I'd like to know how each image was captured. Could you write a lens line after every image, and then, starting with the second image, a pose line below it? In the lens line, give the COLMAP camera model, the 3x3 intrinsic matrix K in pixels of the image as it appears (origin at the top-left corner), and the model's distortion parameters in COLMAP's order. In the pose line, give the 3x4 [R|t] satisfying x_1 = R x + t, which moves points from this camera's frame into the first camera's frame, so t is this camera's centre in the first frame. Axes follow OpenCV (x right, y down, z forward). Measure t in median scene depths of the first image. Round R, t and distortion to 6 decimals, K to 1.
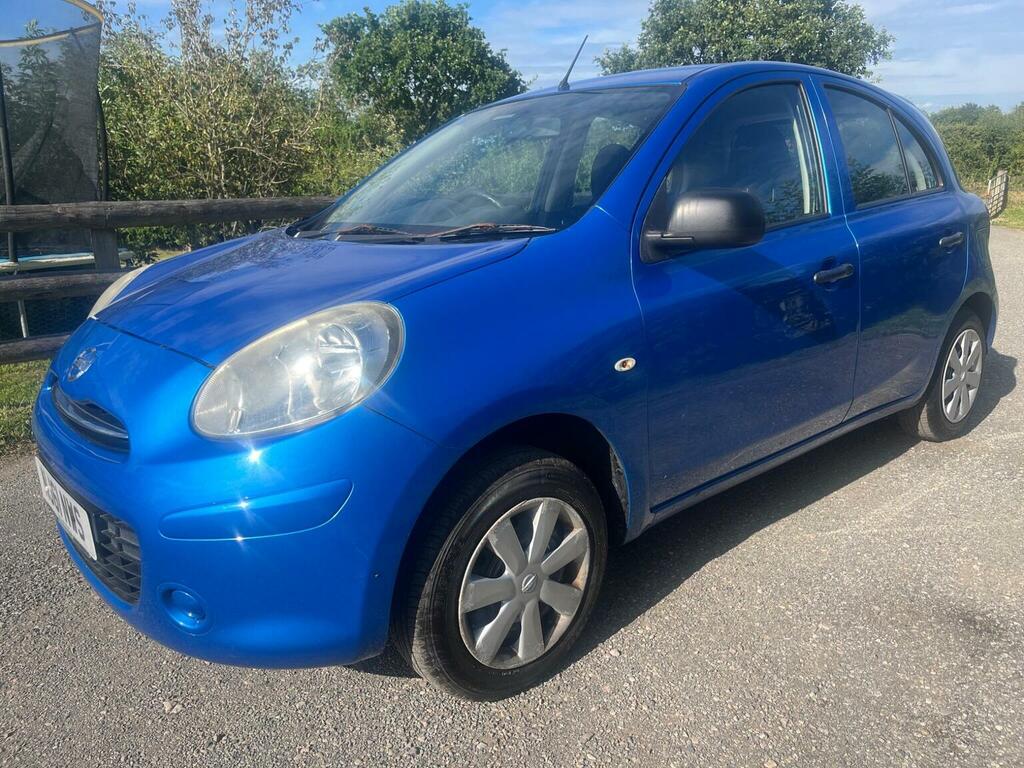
lens RADIAL K [[800.8, 0, 505.8], [0, 800.8, 386.0], [0, 0, 1]] dist [0.043645, -0.047787]
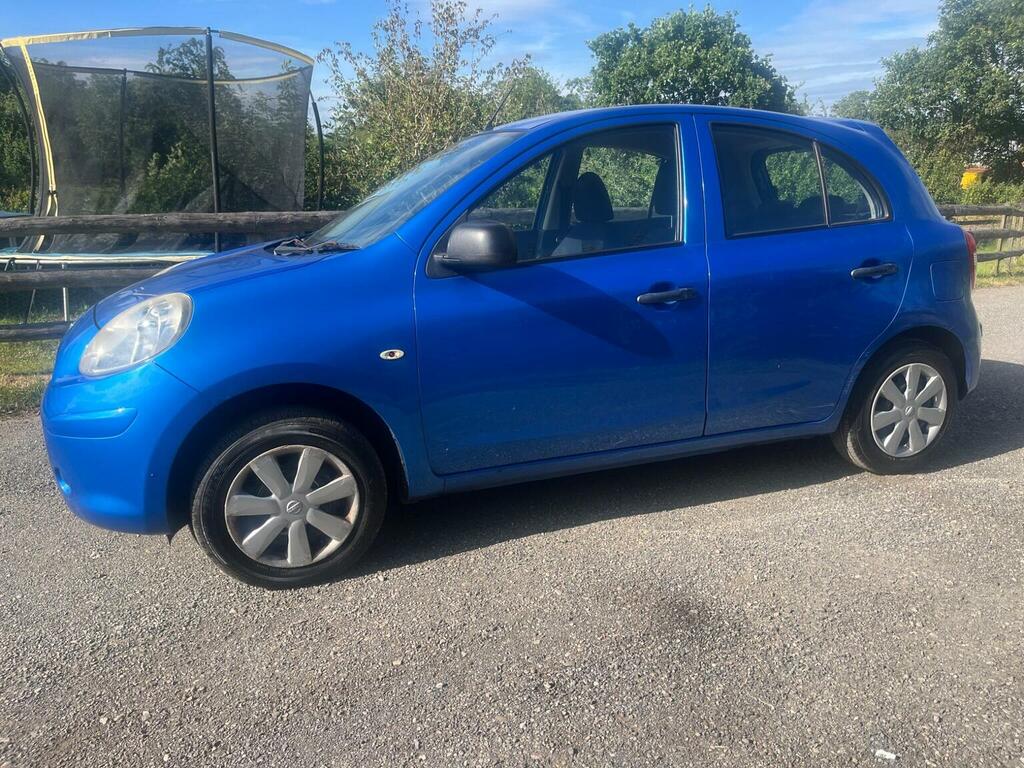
lens RADIAL K [[800.8, 0, 505.8], [0, 800.8, 386.0], [0, 0, 1]] dist [0.043645, -0.047787]
pose [[0.934590, 0.095962, -0.342540, 0.732344], [-0.098140, 0.995112, 0.011013, -0.007966], [0.341922, 0.023324, 0.939439, -0.147283]]
